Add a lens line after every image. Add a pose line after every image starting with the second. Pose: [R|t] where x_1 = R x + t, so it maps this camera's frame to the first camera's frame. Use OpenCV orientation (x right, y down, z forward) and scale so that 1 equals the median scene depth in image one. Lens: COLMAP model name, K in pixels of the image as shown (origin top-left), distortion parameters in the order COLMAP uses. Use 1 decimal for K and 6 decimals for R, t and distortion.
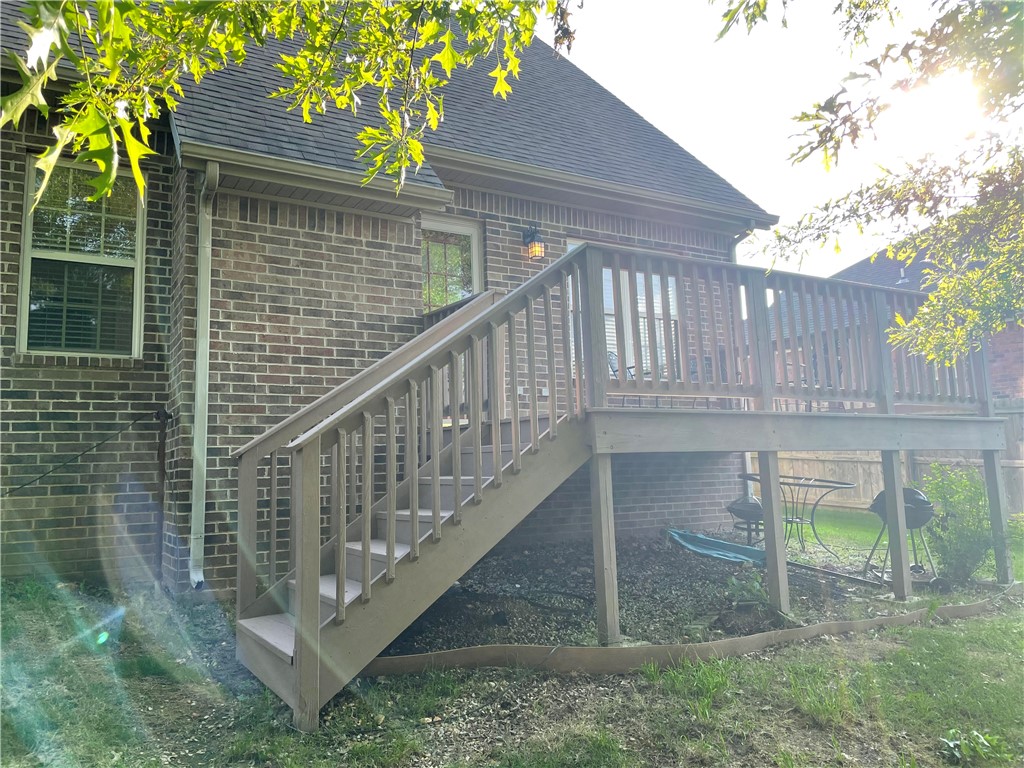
lens RADIAL K [[781.8, 0, 510.3], [0, 781.8, 381.7], [0, 0, 1]] dist [0.009172, -0.017261]
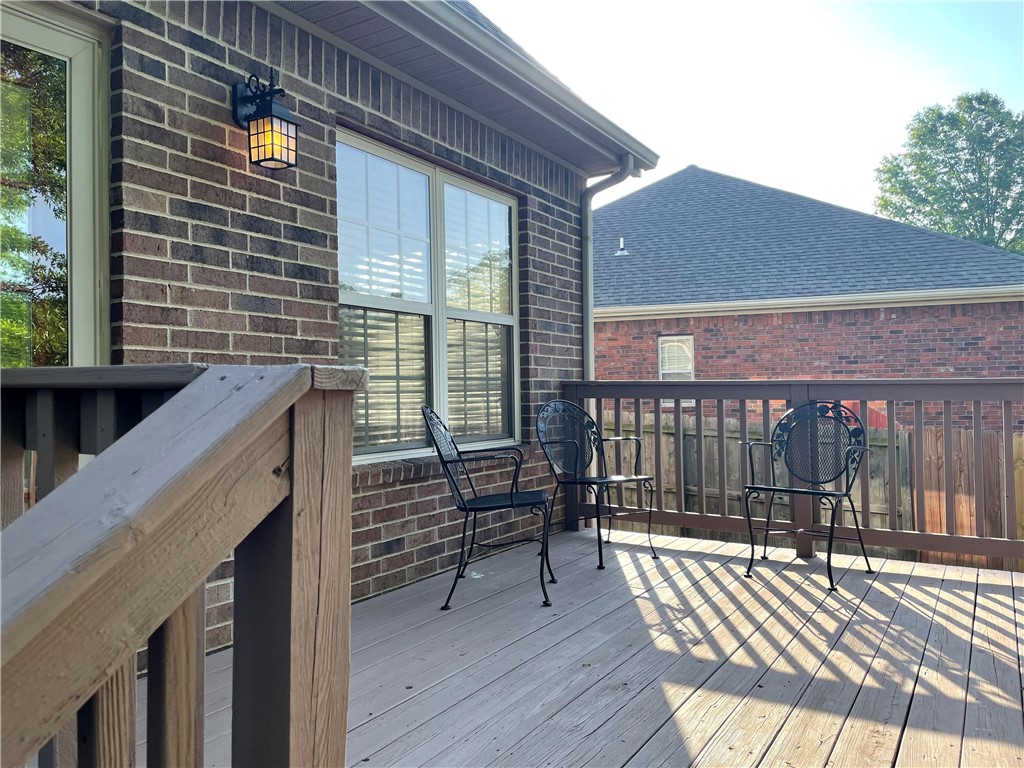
lens RADIAL K [[781.8, 0, 517.4], [0, 781.8, 387.1], [0, 0, 1]] dist [0.009172, -0.017261]
pose [[0.881028, 0.024039, 0.472453, -0.035438], [-0.069781, 0.994387, 0.079530, -0.090906], [-0.467889, -0.103036, 0.877760, 0.607904]]
